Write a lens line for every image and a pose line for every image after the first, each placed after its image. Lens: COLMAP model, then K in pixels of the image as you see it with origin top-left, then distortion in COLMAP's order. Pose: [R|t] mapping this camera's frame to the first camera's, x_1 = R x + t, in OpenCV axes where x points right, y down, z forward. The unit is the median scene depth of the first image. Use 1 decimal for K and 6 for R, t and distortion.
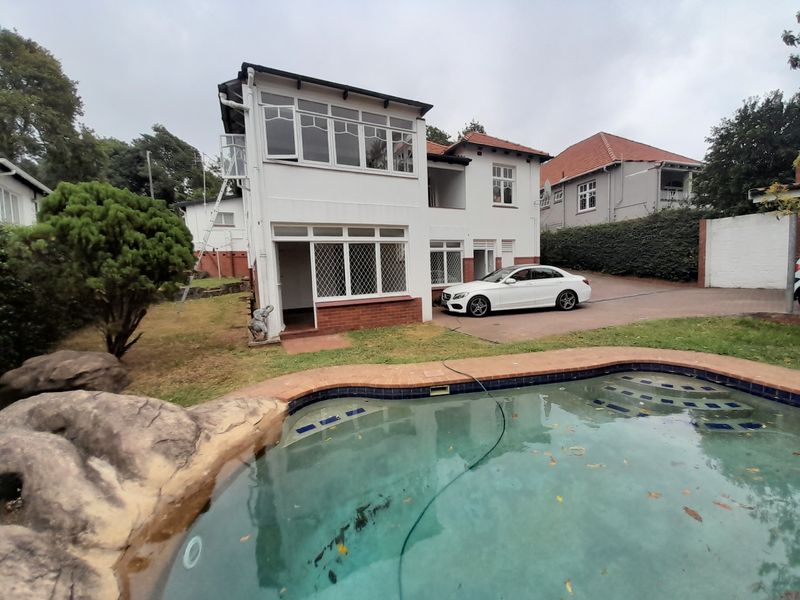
lens RADIAL K [[319.1, 0, 401.8], [0, 319.1, 303.2], [0, 0, 1]] dist [0.000918, -0.000873]
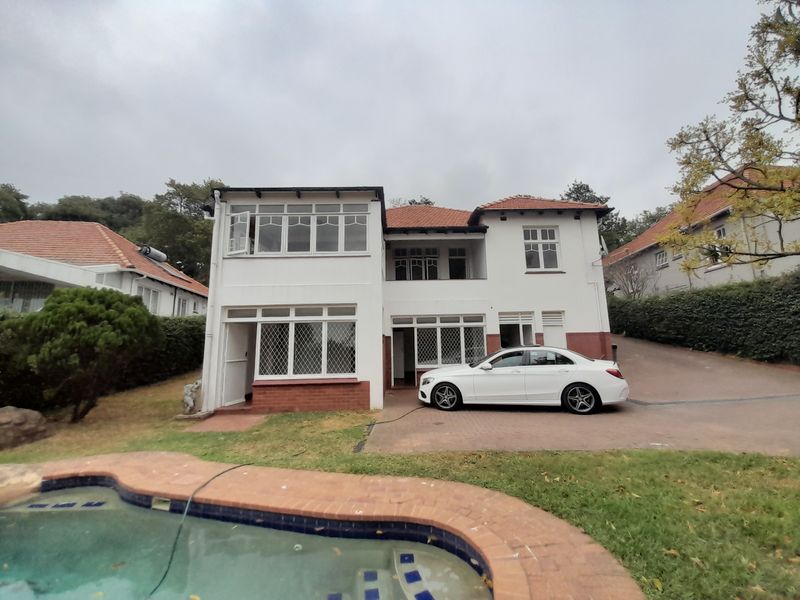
lens RADIAL K [[319.1, 0, 400.1], [0, 319.1, 297.7], [0, 0, 1]] dist [0.000918, -0.000873]
pose [[0.903415, -0.044756, -0.426424, 0.492648], [-0.057008, 0.973170, -0.222915, -0.047300], [0.424960, 0.225694, 0.876625, 0.188664]]
